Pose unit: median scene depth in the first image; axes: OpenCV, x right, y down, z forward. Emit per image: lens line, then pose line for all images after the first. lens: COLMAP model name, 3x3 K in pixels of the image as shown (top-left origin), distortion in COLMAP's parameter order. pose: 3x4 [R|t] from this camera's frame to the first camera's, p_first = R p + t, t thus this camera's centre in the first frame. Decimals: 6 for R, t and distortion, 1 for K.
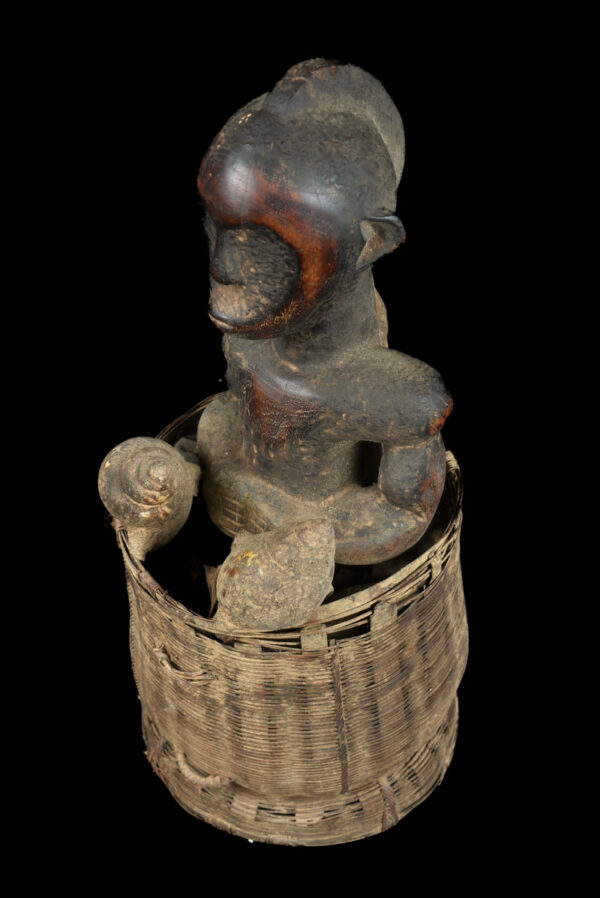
lens RADIAL K [[1593.9, 0, 301.2], [0, 1593.9, 450.6], [0, 0, 1]] dist [0.031897, 0.000000]
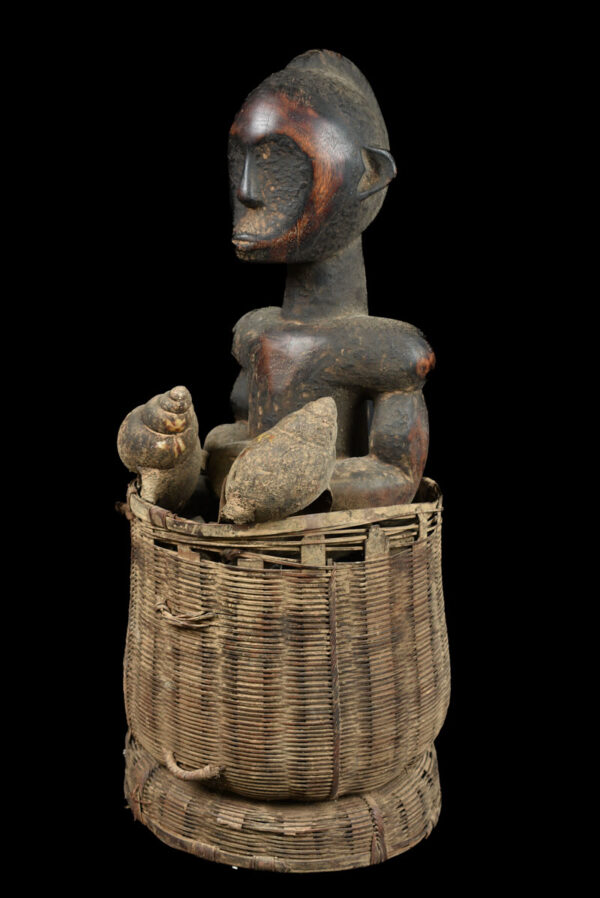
lens RADIAL K [[1460.1, 0, 330.8], [0, 1460.1, 443.0], [0, 0, 1]] dist [0.051561, 0.000000]
pose [[0.997455, 0.033600, 0.062888, -0.044167], [0.004055, 0.853847, -0.520508, 0.562684], [-0.071186, 0.519439, 0.851538, 0.129308]]
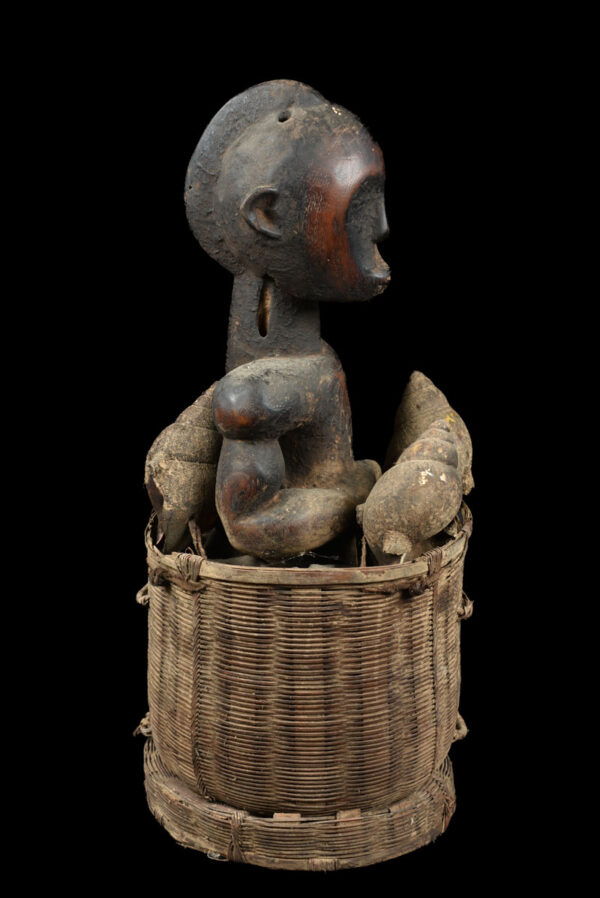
lens RADIAL K [[1279.0, 0, 298.3], [0, 1279.0, 449.3], [0, 0, 1]] dist [0.045190, 0.000000]
pose [[-0.563108, -0.257497, 0.785242, -0.743778], [0.575256, 0.560050, 0.596175, -0.575397], [-0.593288, 0.787426, -0.167242, 1.194511]]
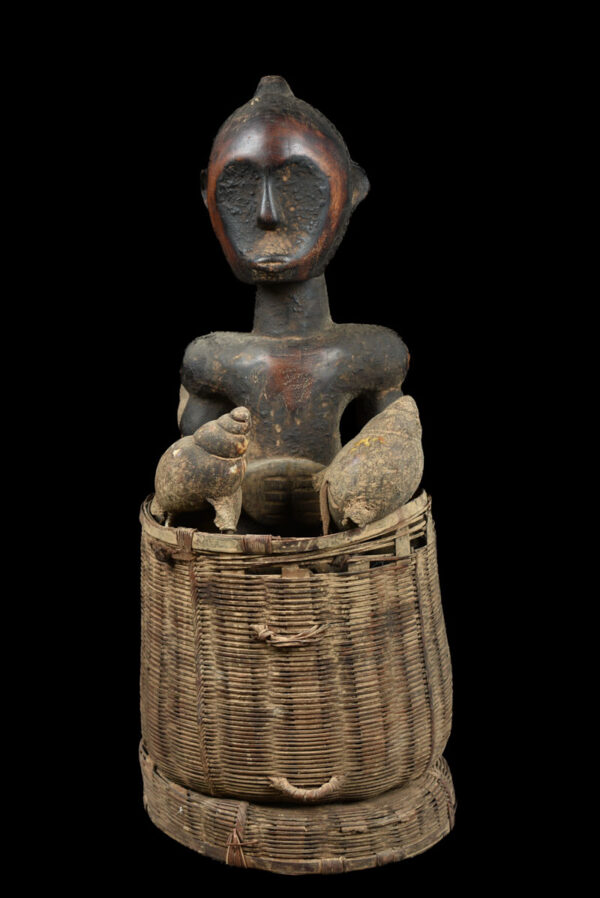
lens RADIAL K [[1566.3, 0, 294.3], [0, 1566.3, 444.1], [0, 0, 1]] dist [0.082842, 0.000000]
pose [[0.767305, -0.126663, 0.628649, -0.737896], [0.462686, 0.788120, -0.405942, 0.476061], [-0.444033, 0.602348, 0.663333, 0.255945]]
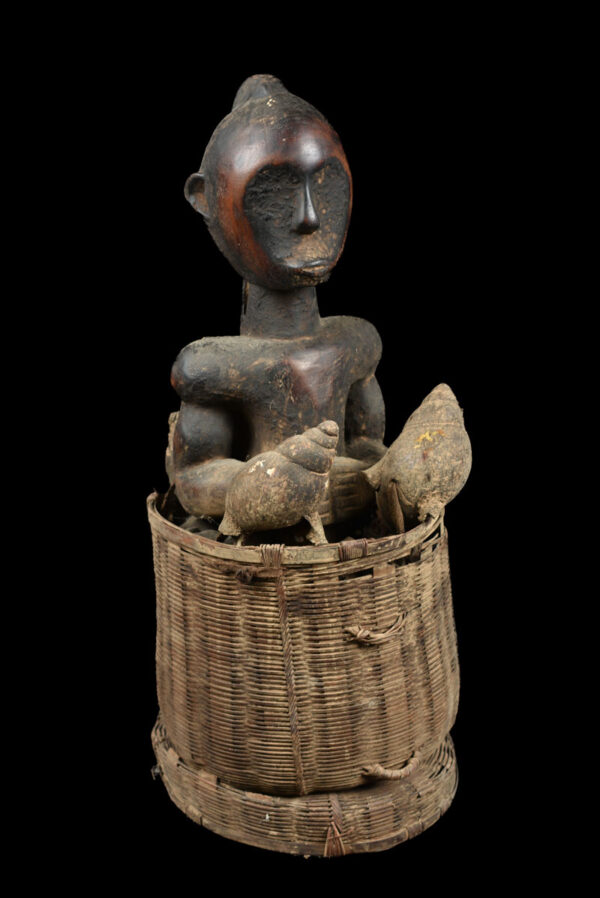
lens RADIAL K [[1279.0, 0, 306.3], [0, 1279.0, 450.1], [0, 0, 1]] dist [0.045190, 0.000000]
pose [[0.362940, -0.263040, 0.893915, -0.874062], [0.679680, 0.730979, -0.060863, 0.067231], [-0.637424, 0.629666, 0.444084, 0.602440]]
